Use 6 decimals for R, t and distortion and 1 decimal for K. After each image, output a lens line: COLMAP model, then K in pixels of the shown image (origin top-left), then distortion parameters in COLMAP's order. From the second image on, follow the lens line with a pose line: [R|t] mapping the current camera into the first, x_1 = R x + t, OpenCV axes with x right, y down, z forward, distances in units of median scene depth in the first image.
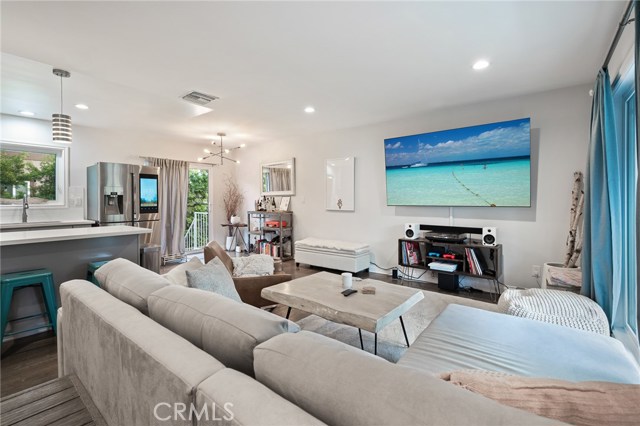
lens RADIAL K [[289.9, 0, 317.7], [0, 289.9, 201.5], [0, 0, 1]] dist [0.000296, -0.000091]
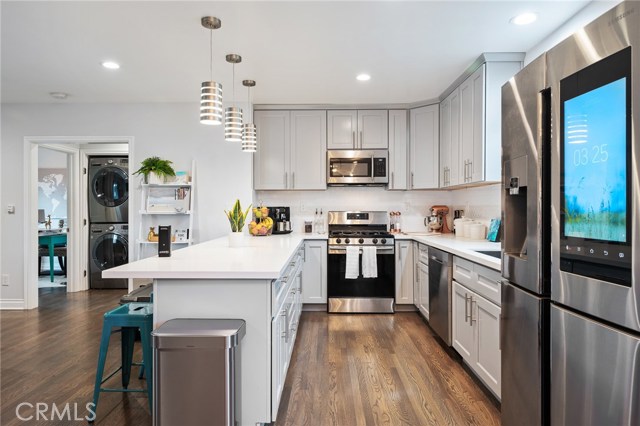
lens RADIAL K [[397.1, 0, 320.0], [0, 397.1, 213.0], [0, 0, 1]] dist [-0.001839, -0.000519]
pose [[-0.786561, 0.015882, -0.617309, -0.311914], [0.003289, 0.999763, 0.021530, -0.006707], [0.617504, 0.014905, -0.786426, 1.186724]]
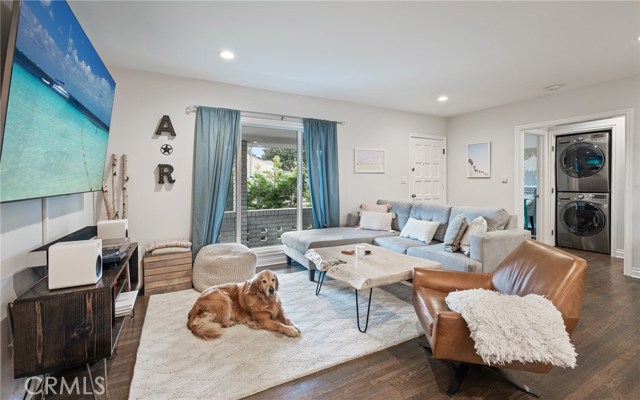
lens RADIAL K [[282.1, 0, 320.1], [0, 282.1, 183.0], [0, 0, 1]] dist [-0.000298, -0.000078]
pose [[-0.921986, 0.006026, 0.387177, -0.093611], [0.010553, 0.999899, 0.009568, -0.002603], [-0.387080, 0.012908, -0.921956, 1.088801]]
